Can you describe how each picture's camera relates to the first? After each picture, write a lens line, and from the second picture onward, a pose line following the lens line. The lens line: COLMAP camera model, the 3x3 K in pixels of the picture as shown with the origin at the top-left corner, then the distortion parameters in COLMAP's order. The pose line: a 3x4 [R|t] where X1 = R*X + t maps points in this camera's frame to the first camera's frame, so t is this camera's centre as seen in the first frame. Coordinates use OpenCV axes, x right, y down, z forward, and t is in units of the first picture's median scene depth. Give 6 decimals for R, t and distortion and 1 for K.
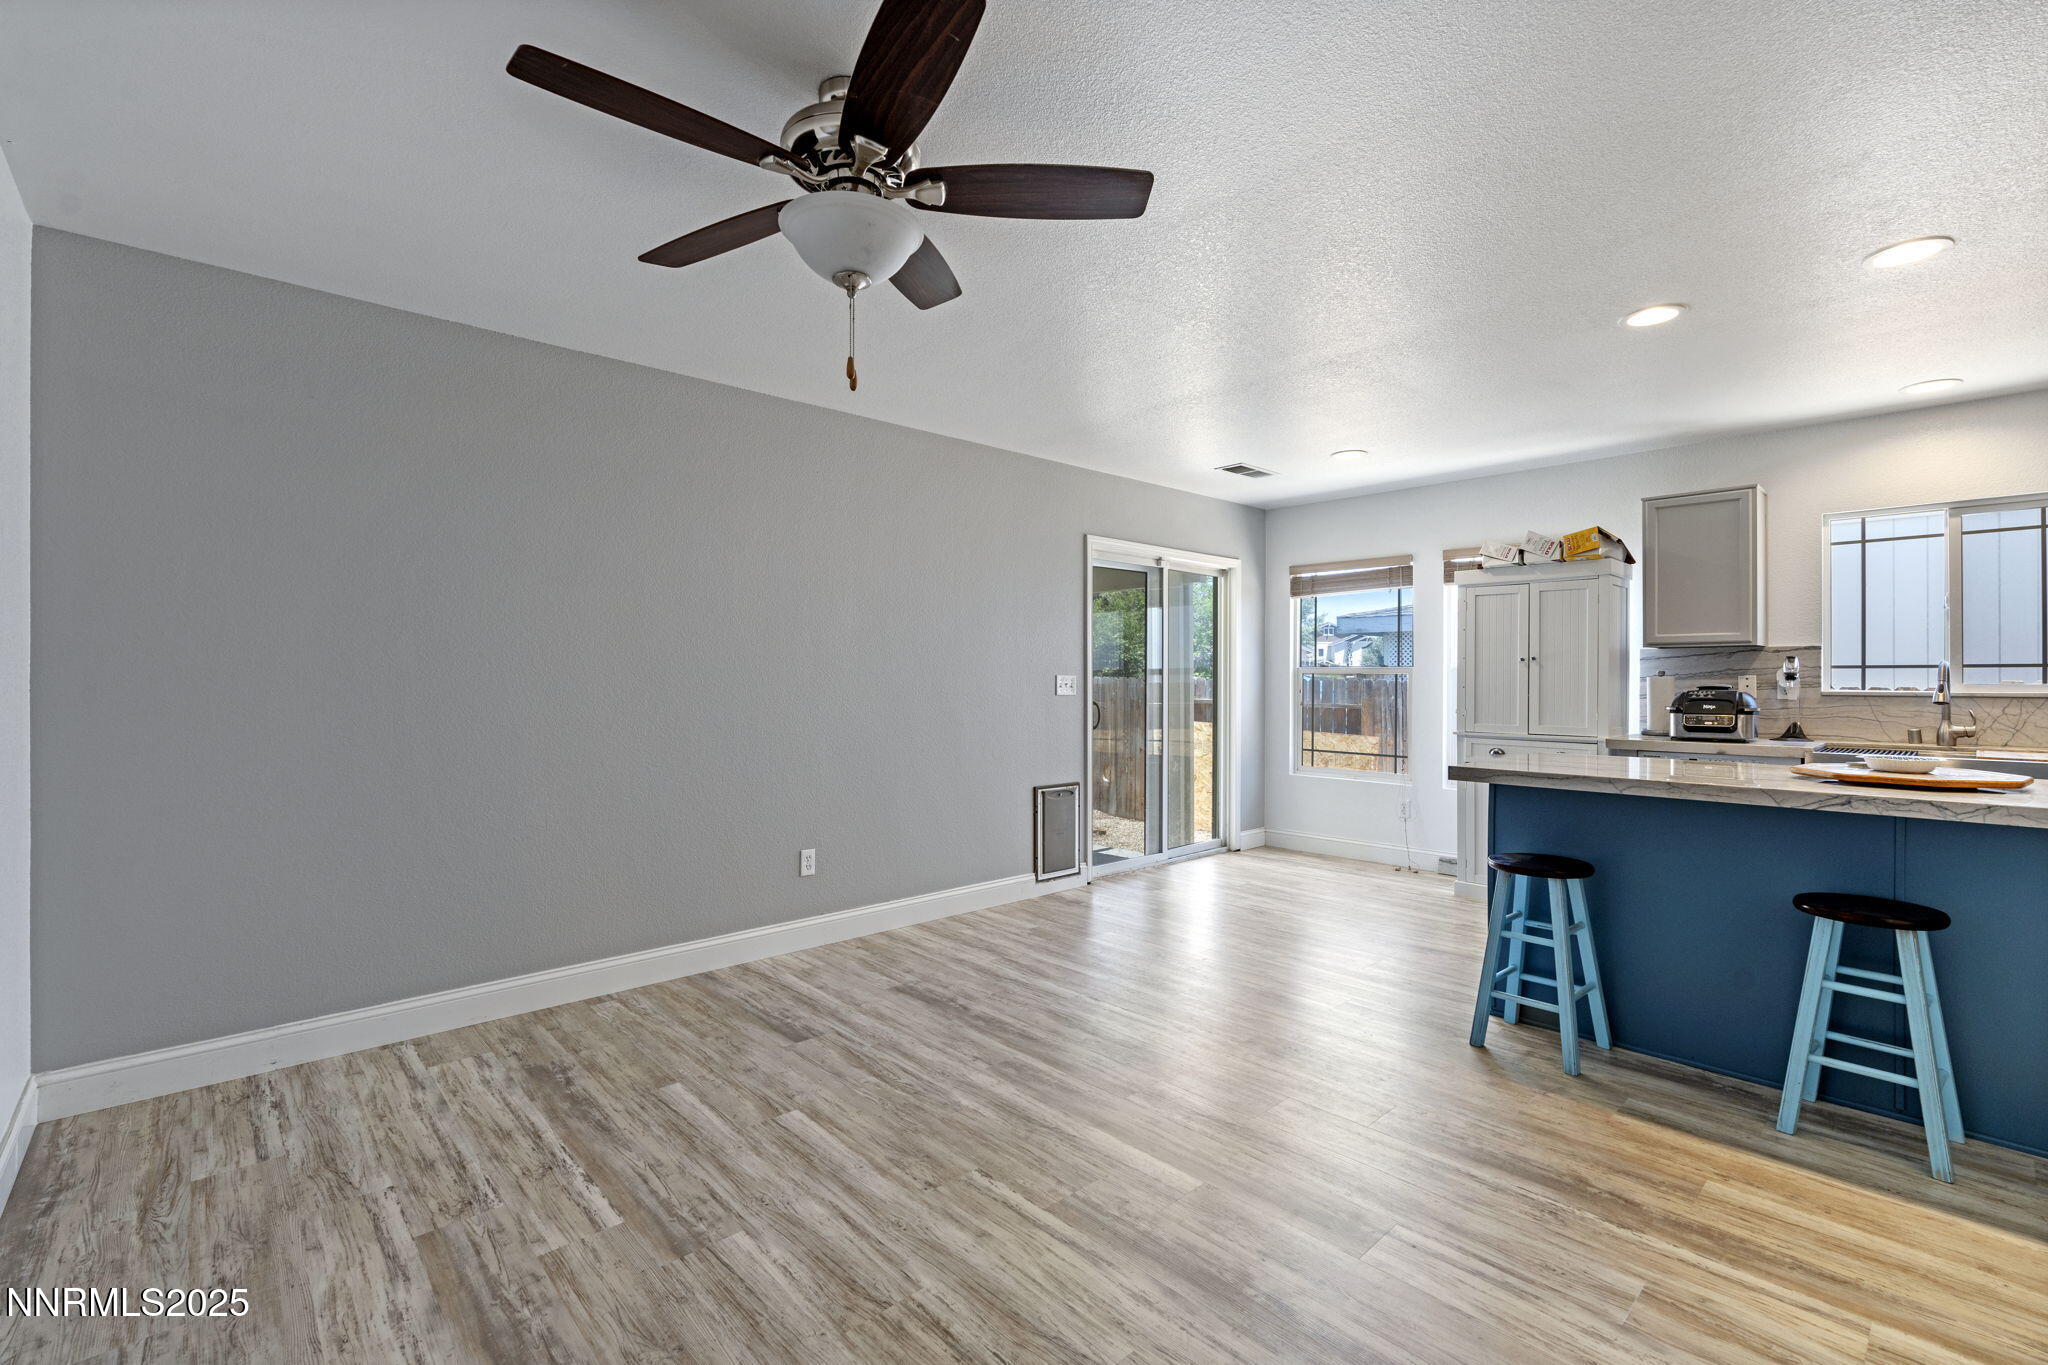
lens RADIAL K [[894.6, 0, 1013.3], [0, 894.6, 675.7], [0, 0, 1]] dist [-0.003722, 0.001132]
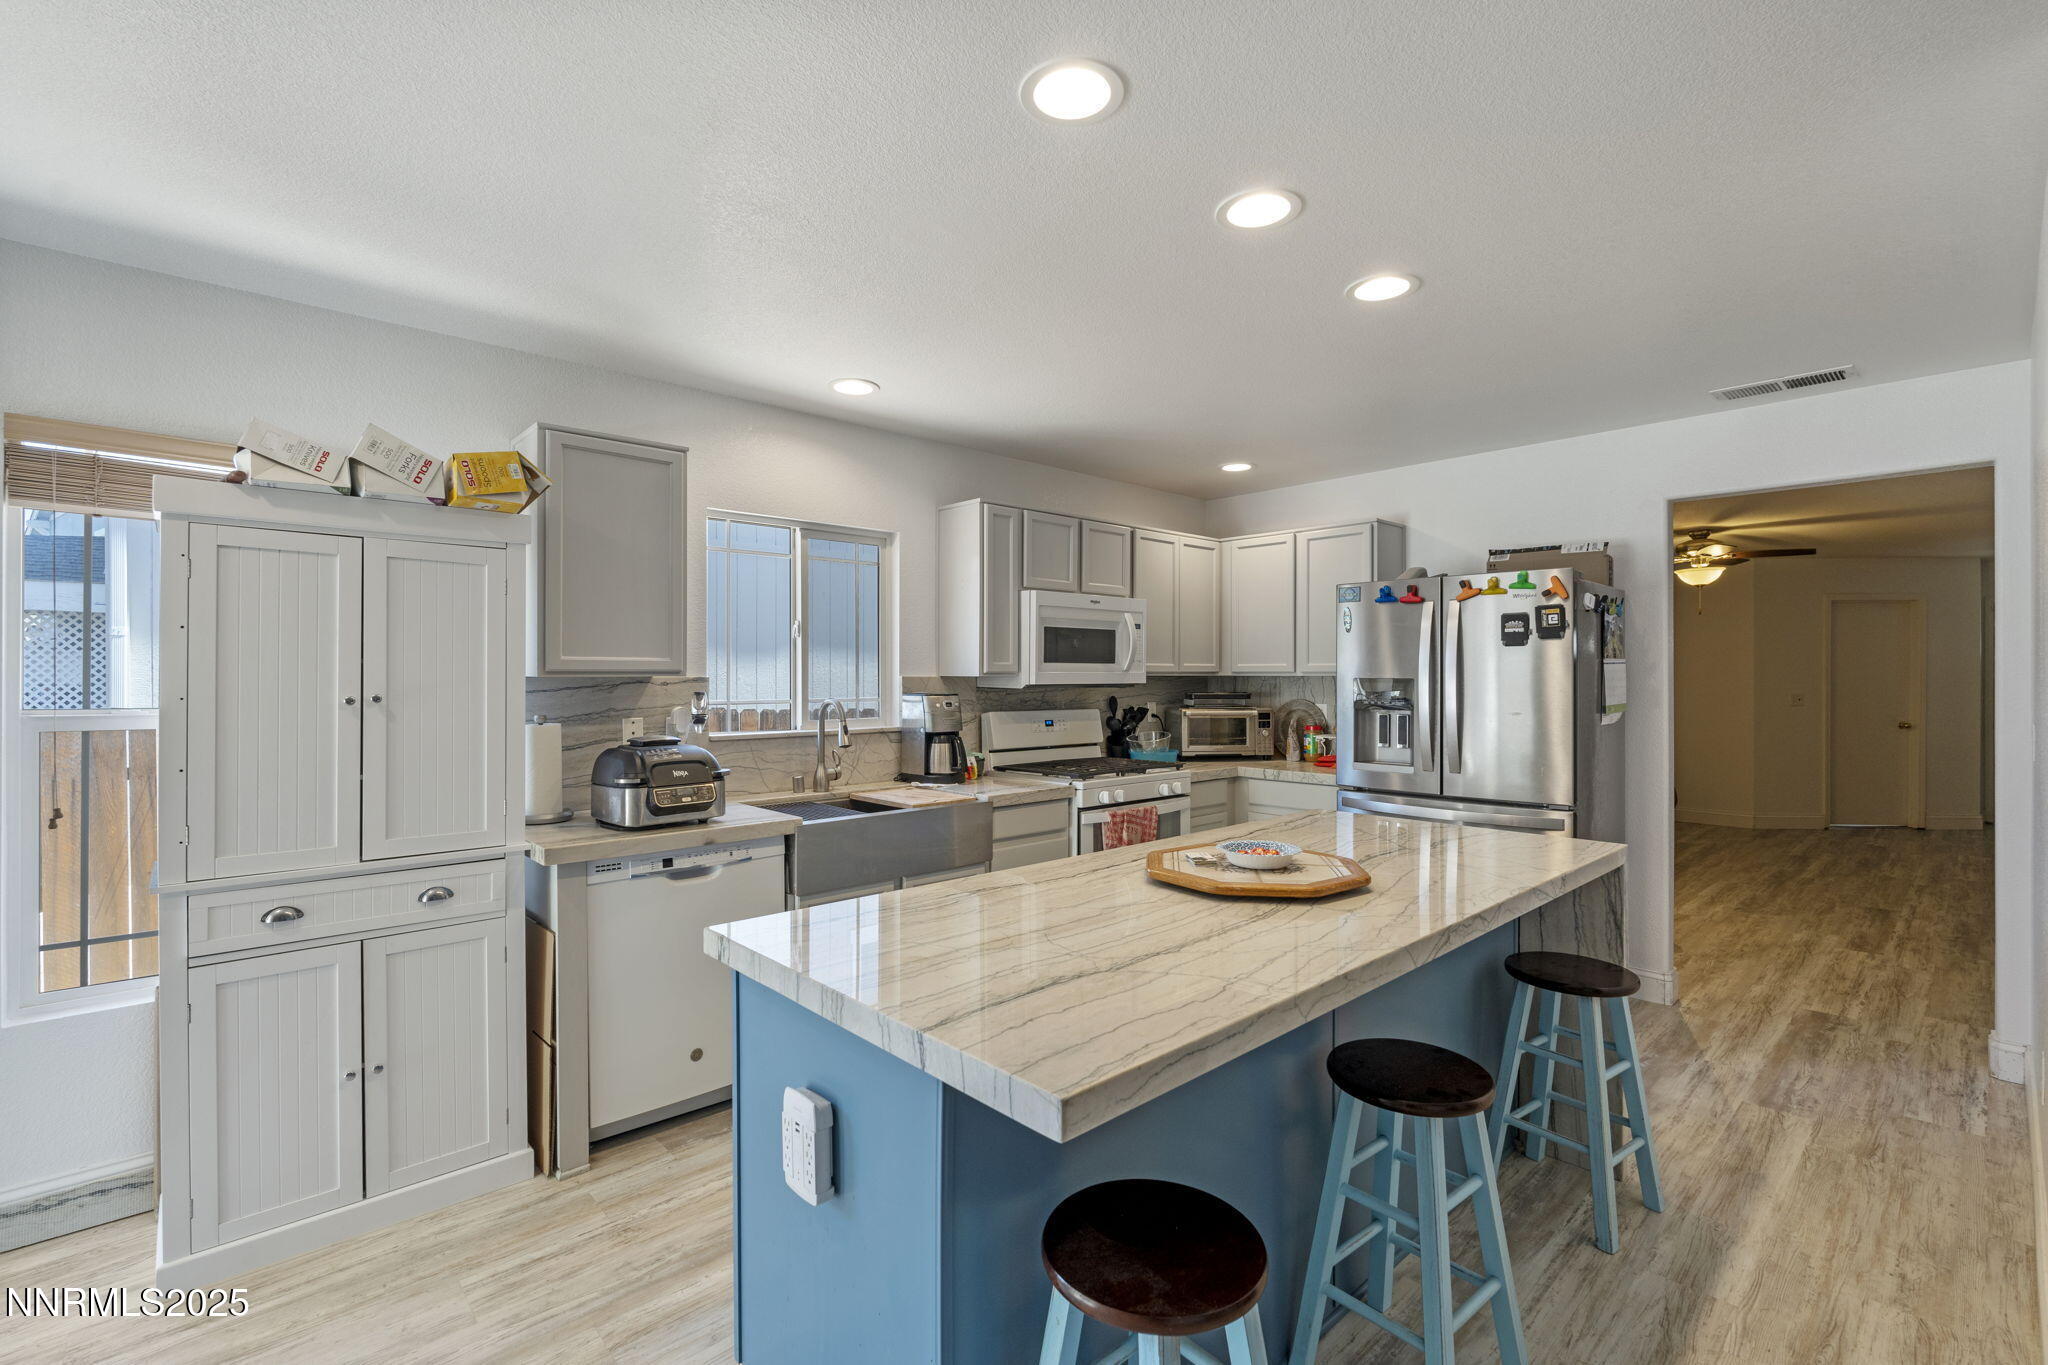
lens RADIAL K [[894.6, 0, 1016.5], [0, 894.6, 680.3], [0, 0, 1]] dist [-0.003722, 0.001132]
pose [[0.002902, -0.005623, 0.999980, 0.149045], [-0.002465, 0.999981, 0.005630, -0.042583], [-0.999993, -0.002482, 0.002888, 0.865303]]
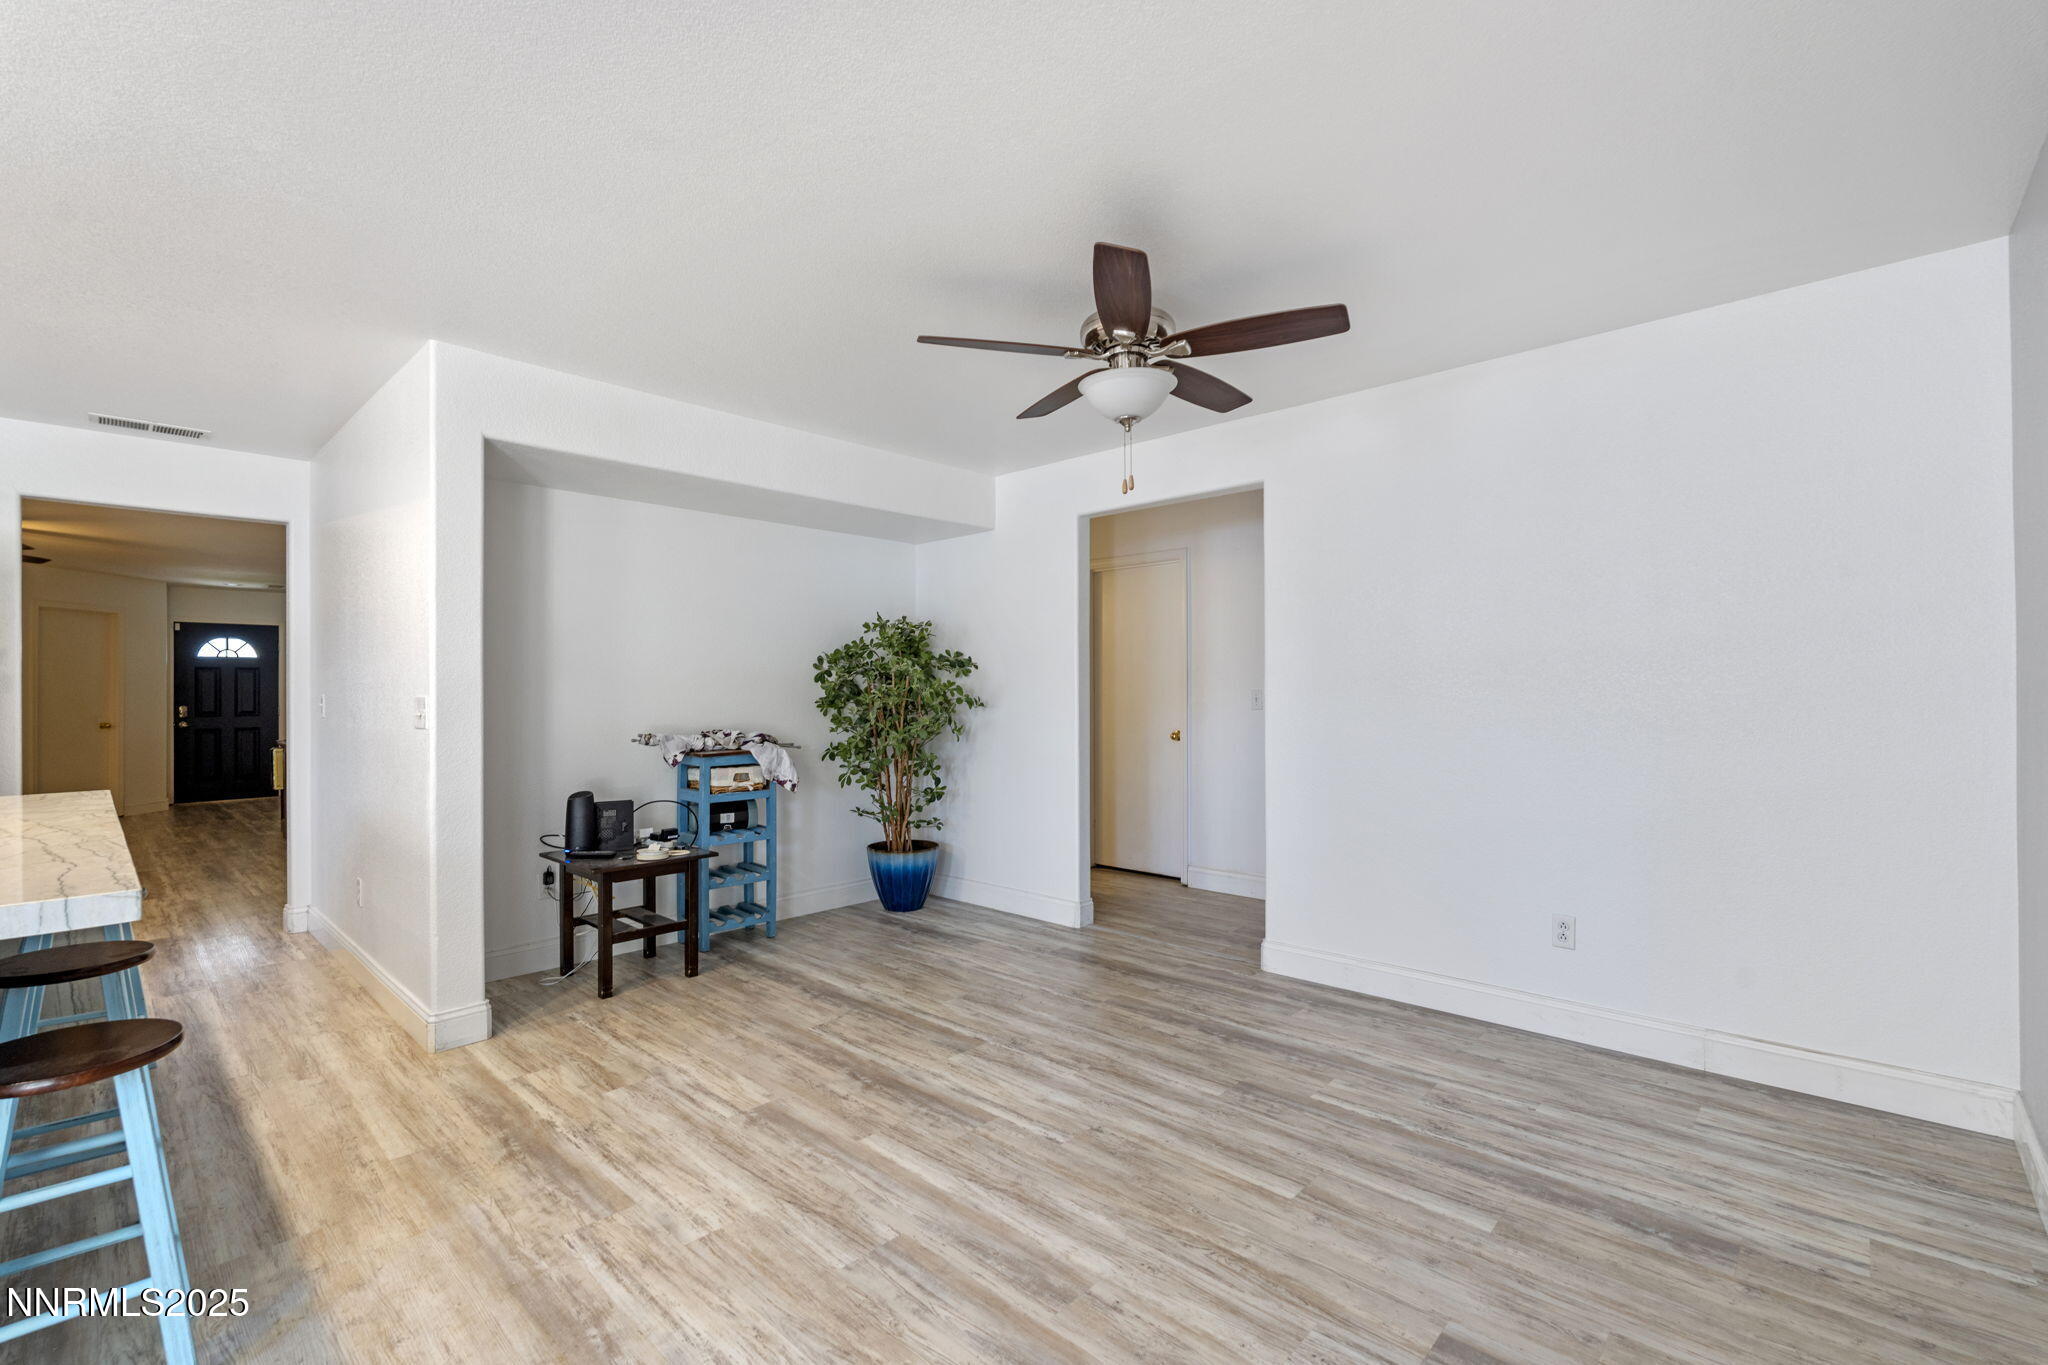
lens RADIAL K [[894.6, 0, 1012.0], [0, 894.6, 691.9], [0, 0, 1]] dist [-0.003722, 0.001132]
pose [[-0.997626, 0.004449, -0.068714, 0.056633], [0.004607, 0.999987, -0.002141, 0.000604], [0.068704, -0.002452, -0.997634, 1.278663]]
